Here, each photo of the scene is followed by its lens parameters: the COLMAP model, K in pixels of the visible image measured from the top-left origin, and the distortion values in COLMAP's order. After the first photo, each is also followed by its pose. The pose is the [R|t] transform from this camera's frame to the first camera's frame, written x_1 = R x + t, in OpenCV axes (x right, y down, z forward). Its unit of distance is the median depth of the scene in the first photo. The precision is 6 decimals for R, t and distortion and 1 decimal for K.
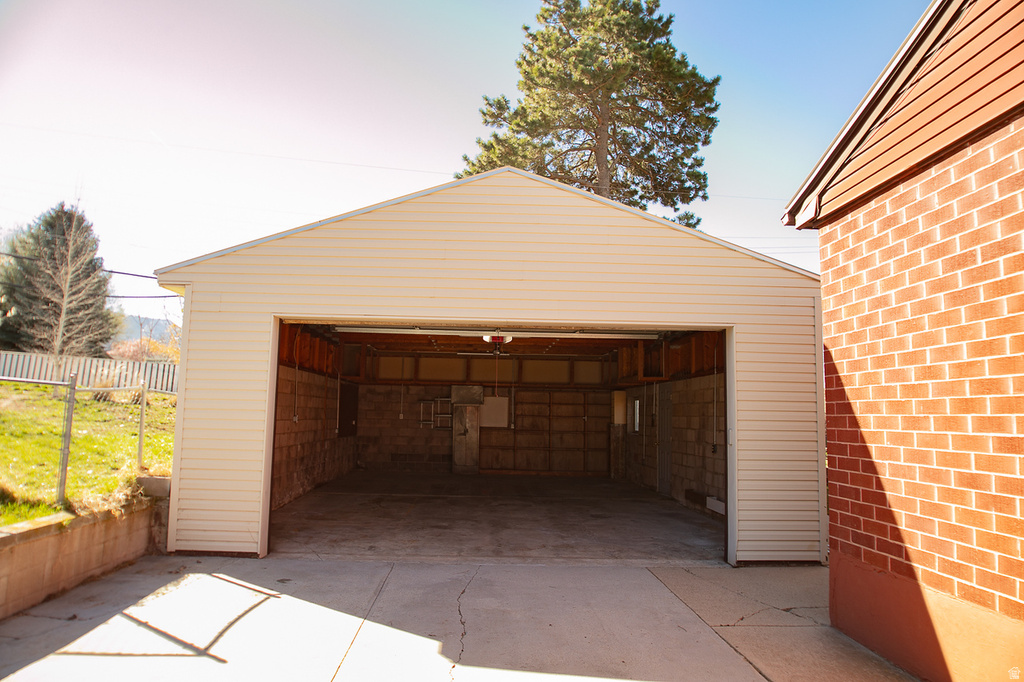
lens RADIAL K [[702.1, 0, 512.0], [0, 702.1, 341.0], [0, 0, 1]] dist [-0.056533, 0.000500]
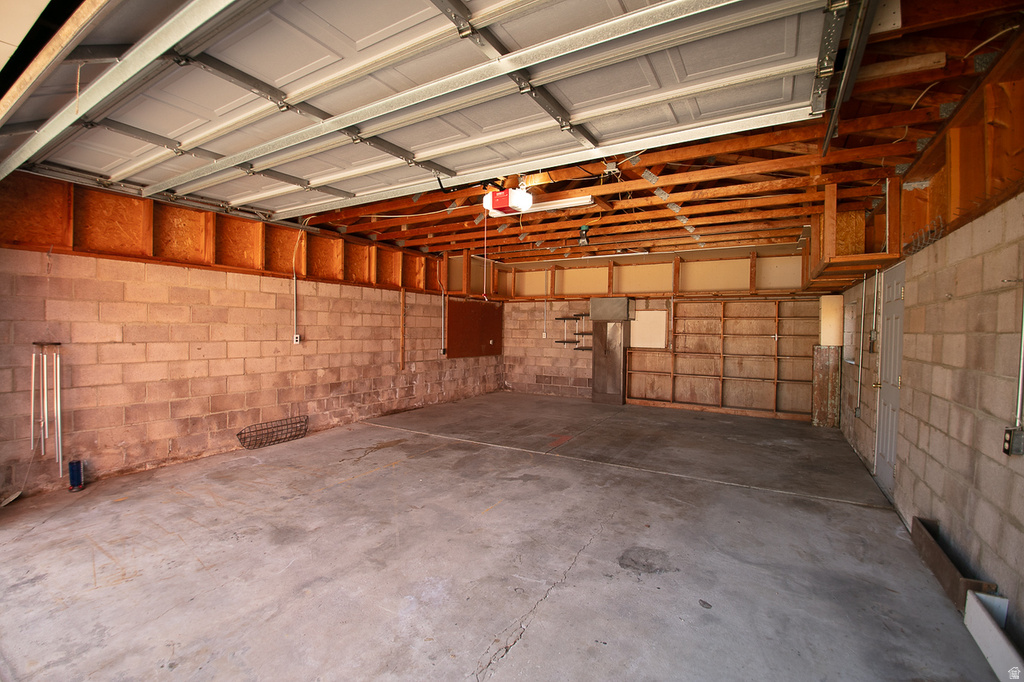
lens RADIAL K [[465.5, 0, 512.0], [0, 465.5, 341.0], [0, 0, 1]] dist [-0.001424, -0.000140]
pose [[0.834897, 0.003649, -0.550393, 0.141880], [0.061704, 0.993054, 0.100185, 0.050819], [0.546936, -0.117606, 0.828873, 0.467374]]
